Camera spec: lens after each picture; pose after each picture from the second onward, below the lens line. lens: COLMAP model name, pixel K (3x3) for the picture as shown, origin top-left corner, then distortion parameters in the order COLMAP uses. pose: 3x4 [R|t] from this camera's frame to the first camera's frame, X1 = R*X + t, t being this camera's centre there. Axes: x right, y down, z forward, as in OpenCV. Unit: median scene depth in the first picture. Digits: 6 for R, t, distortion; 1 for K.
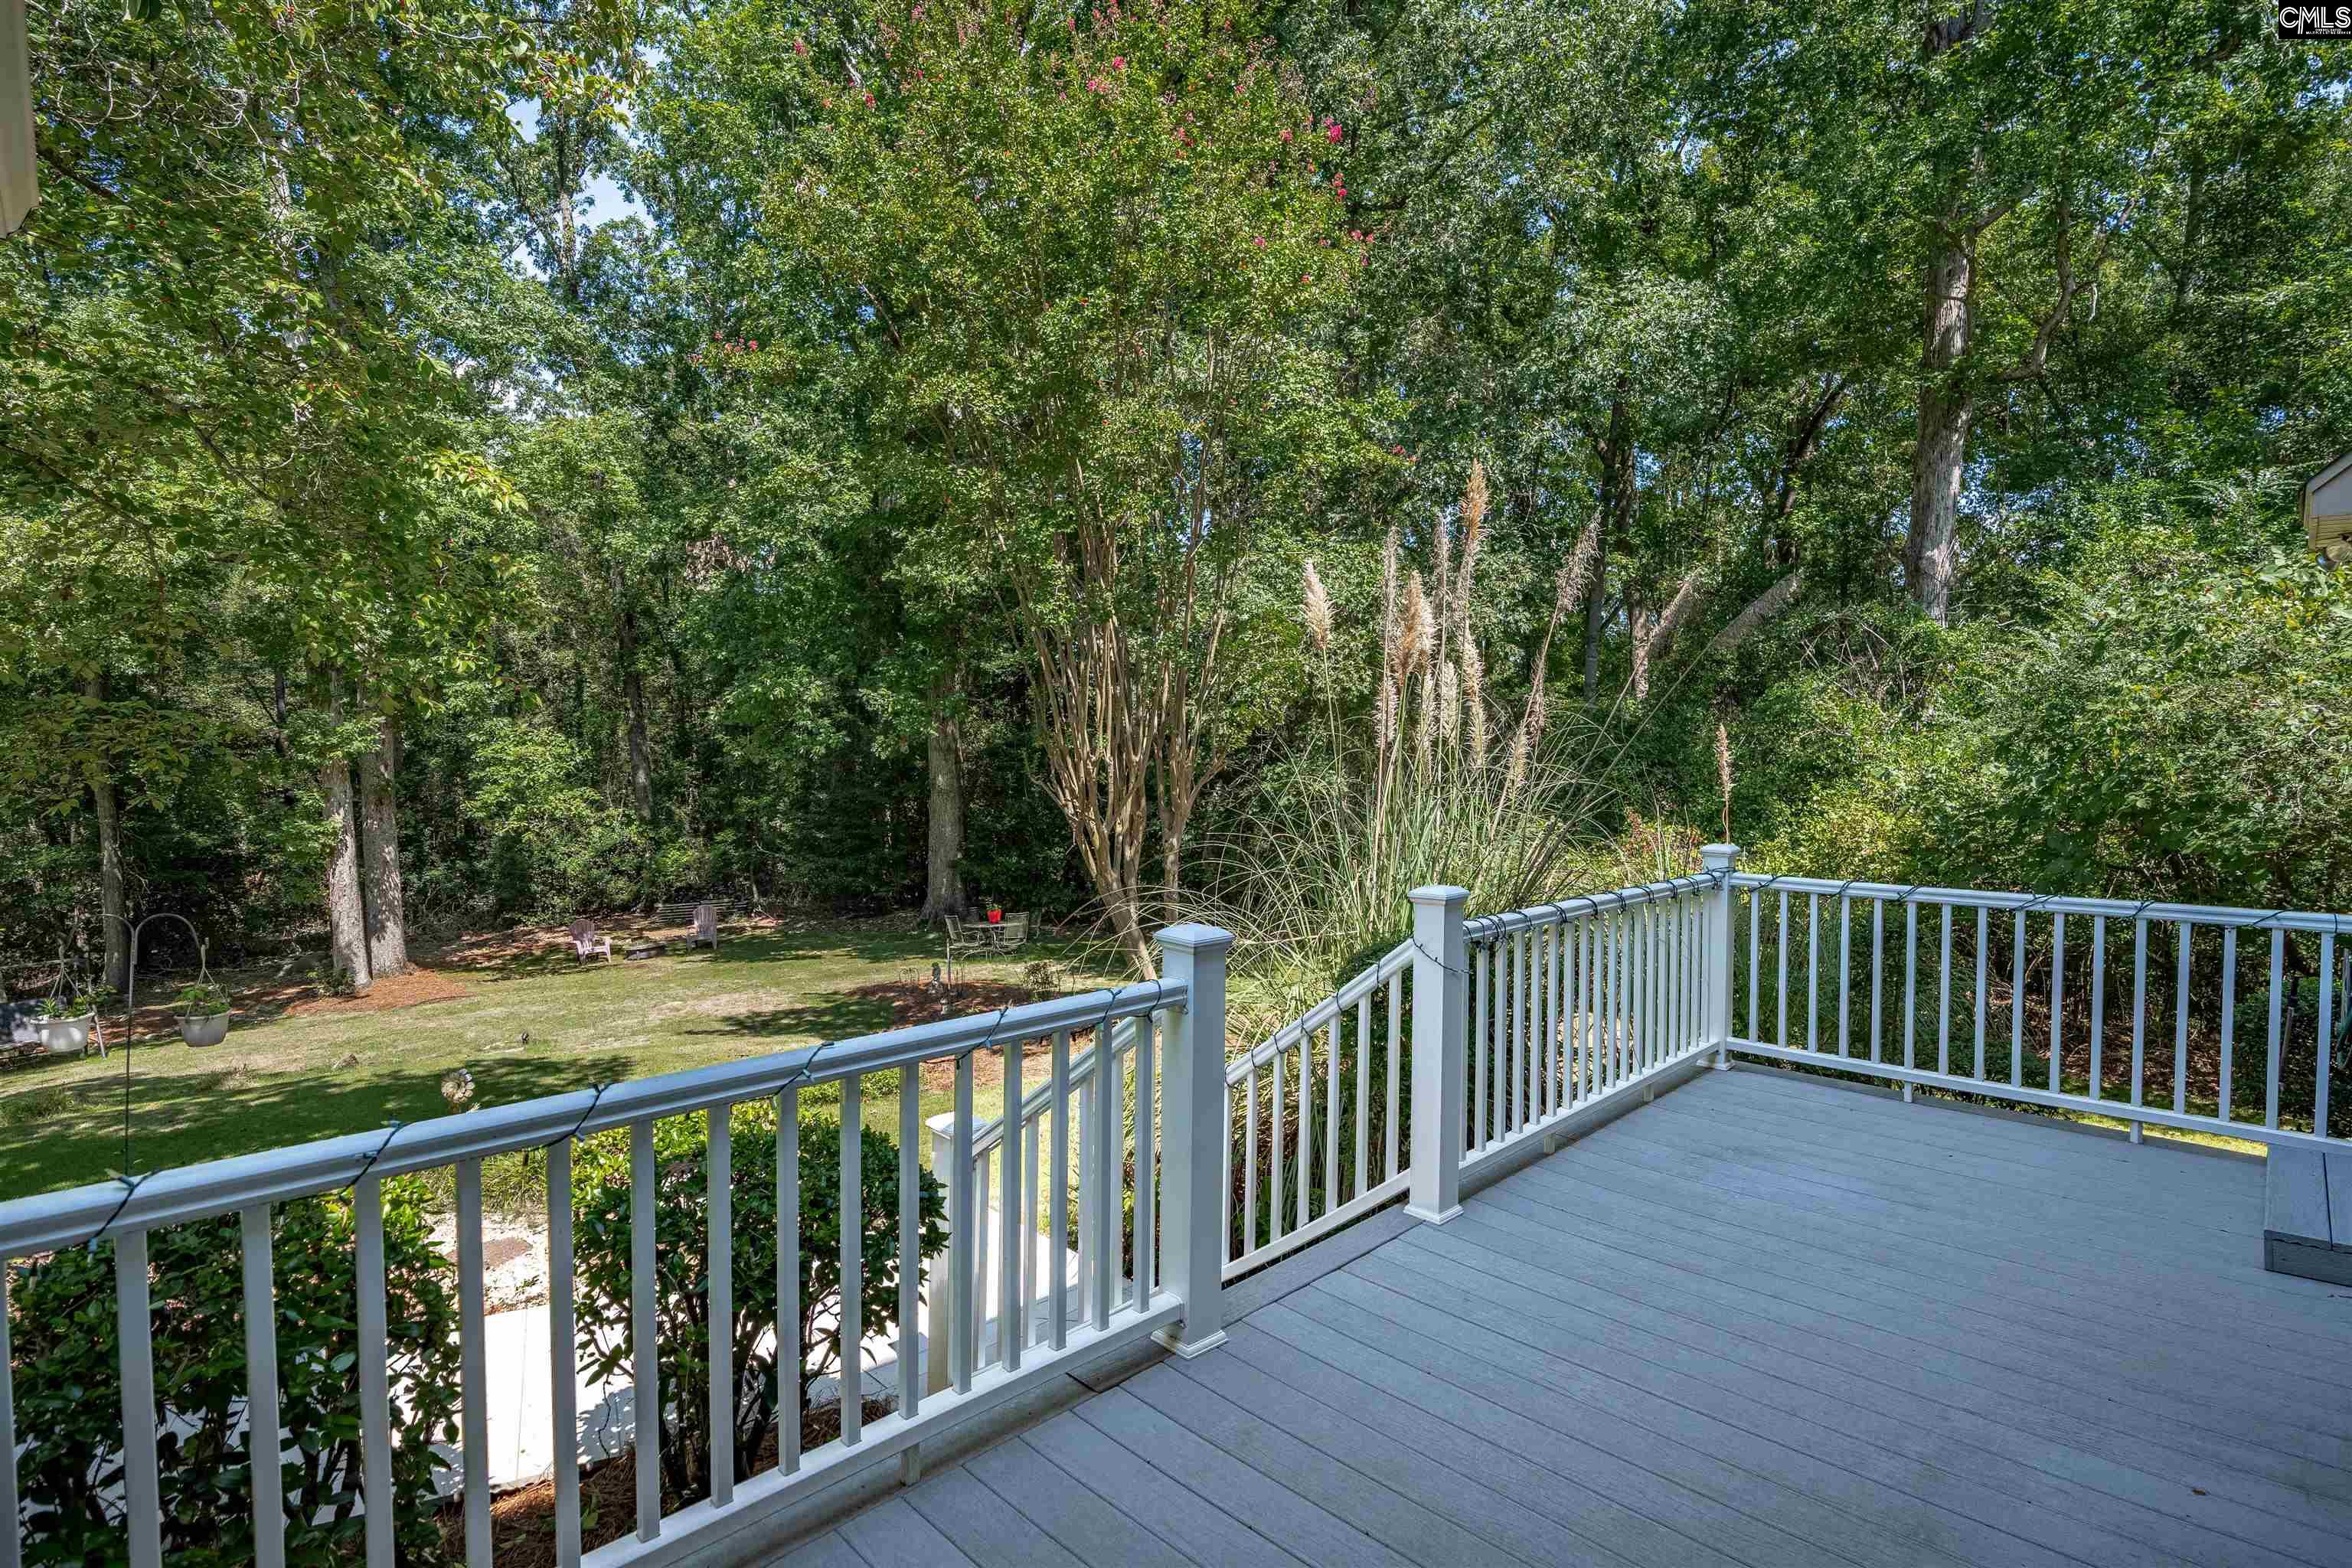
lens RADIAL K [[1131.7, 0, 1176.0], [0, 1131.7, 784.0], [0, 0, 1]] dist [-0.043853, 0.020662]
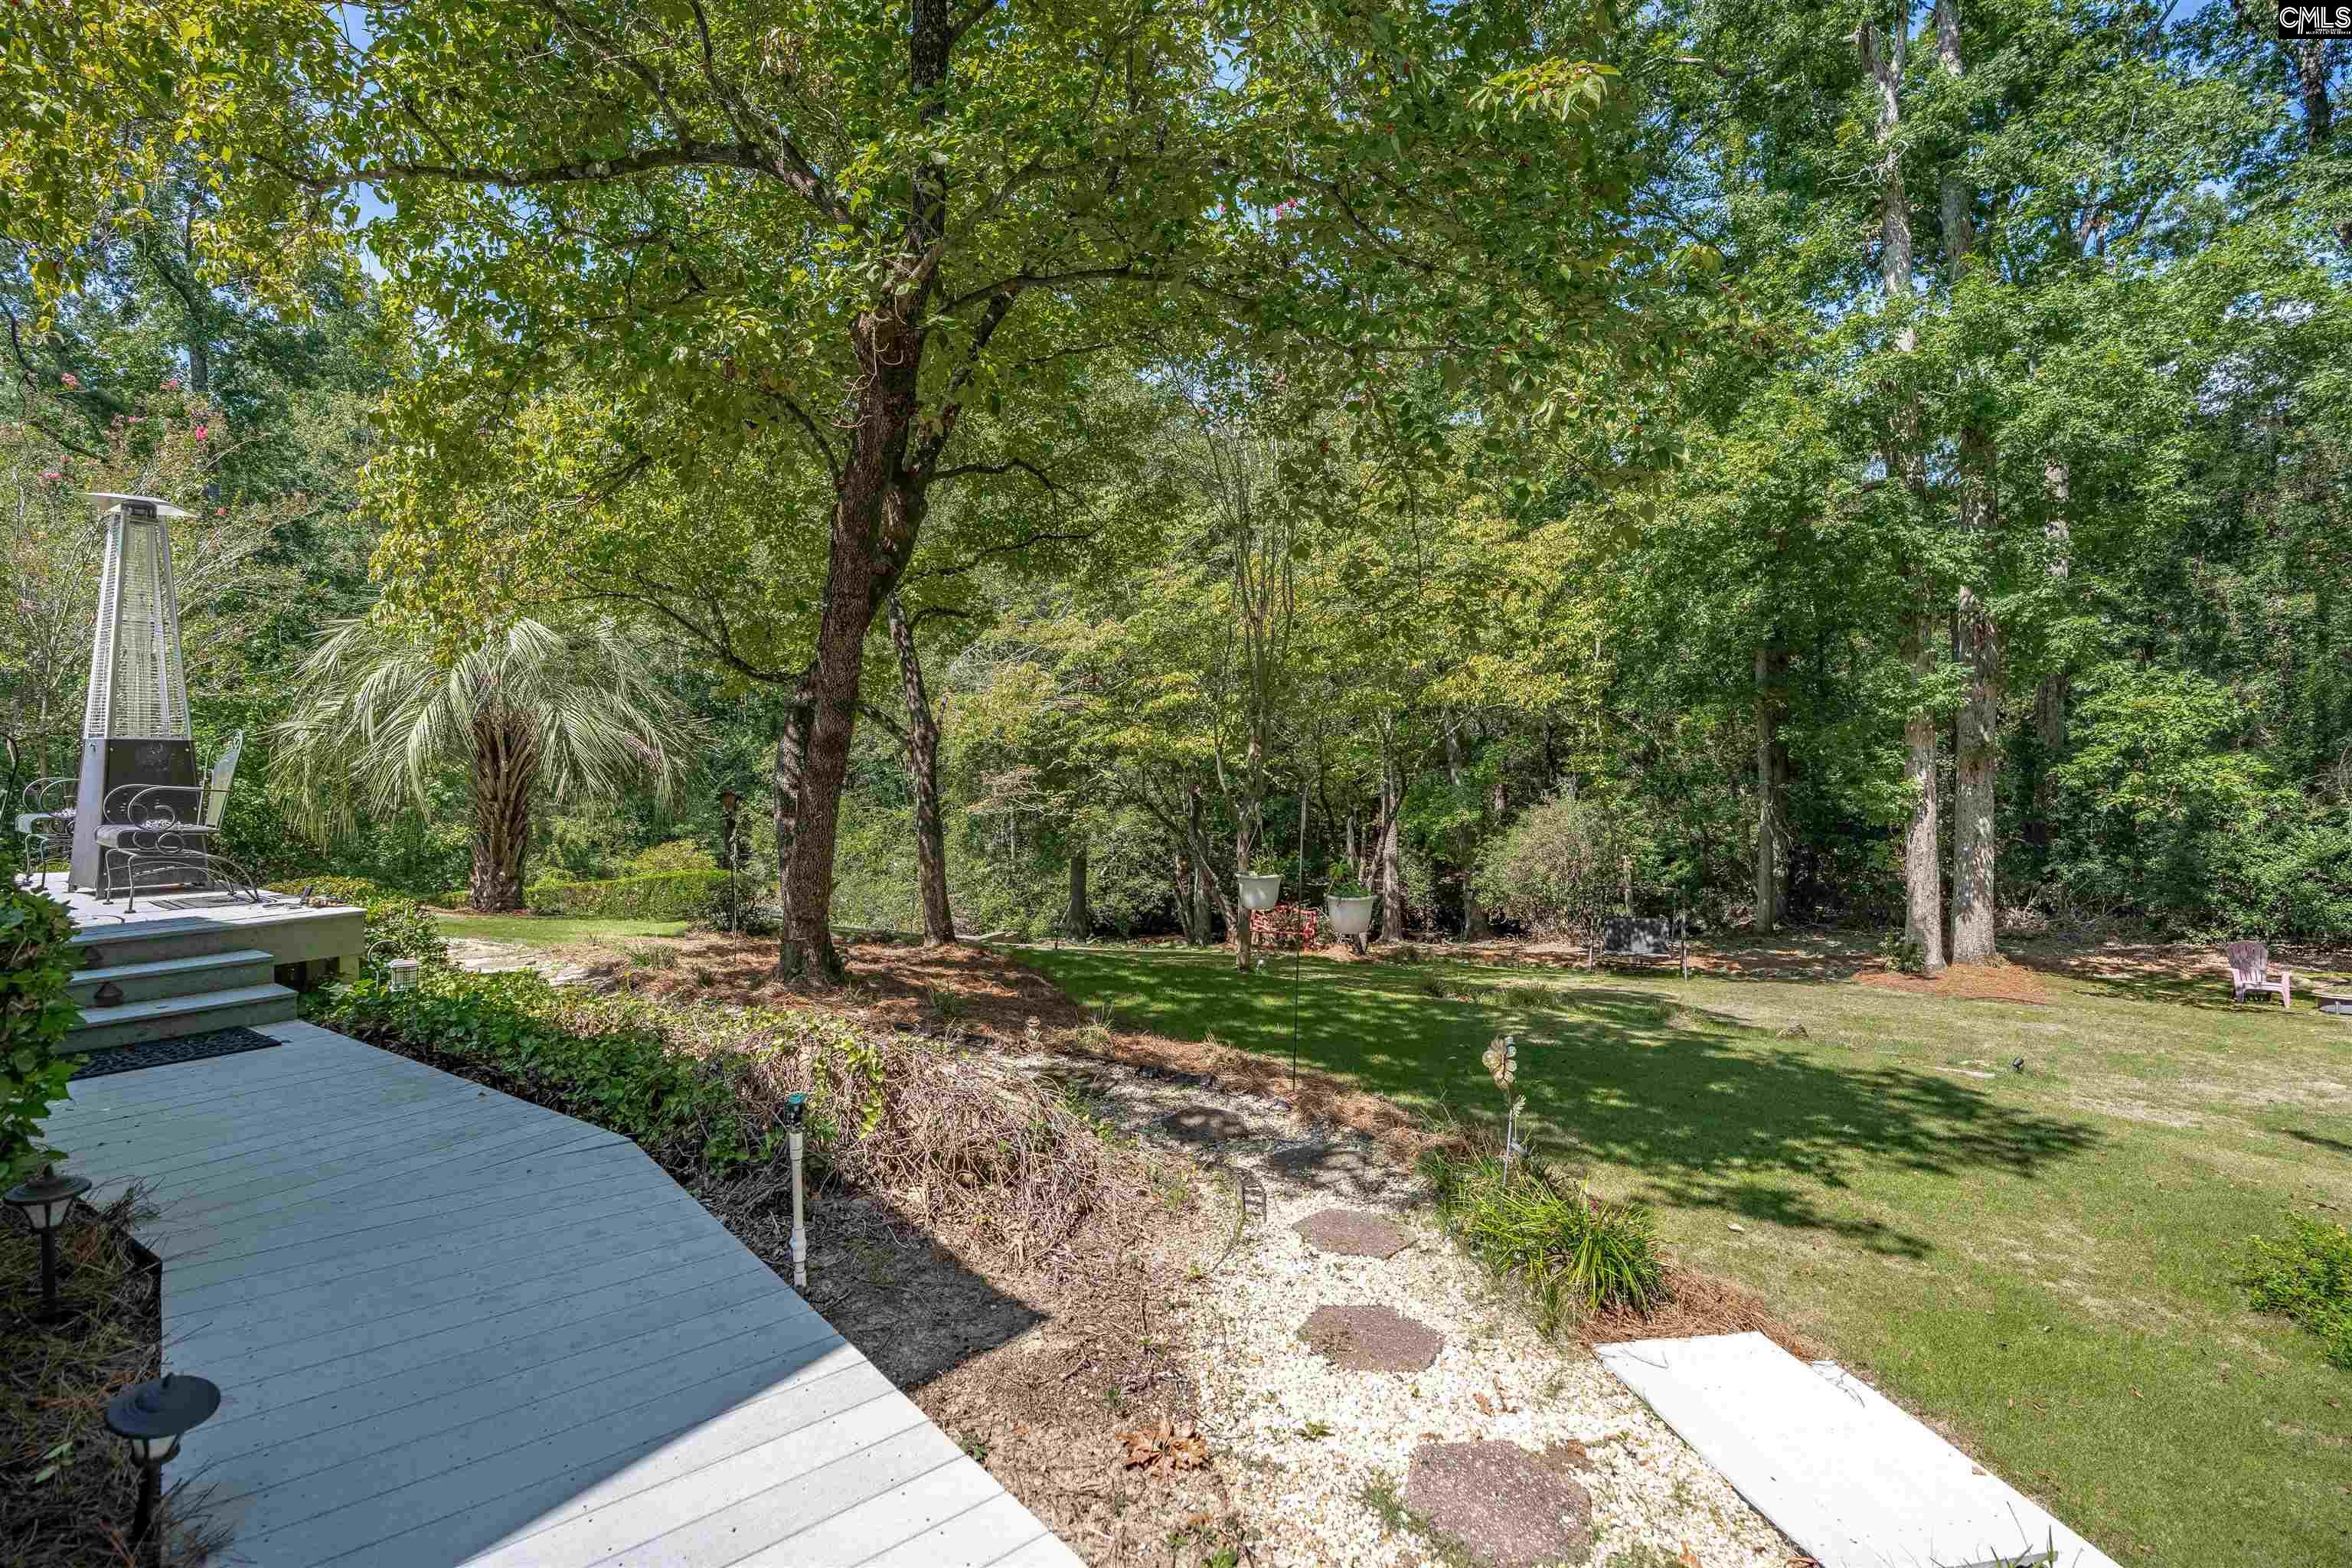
lens RADIAL K [[1131.7, 0, 1176.0], [0, 1131.7, 784.0], [0, 0, 1]] dist [-0.043853, 0.020662]
pose [[0.248915, 0.044830, -0.967487, -0.017461], [-0.039752, 0.998559, 0.036042, 0.025023], [0.967709, 0.029488, 0.250338, 0.173013]]
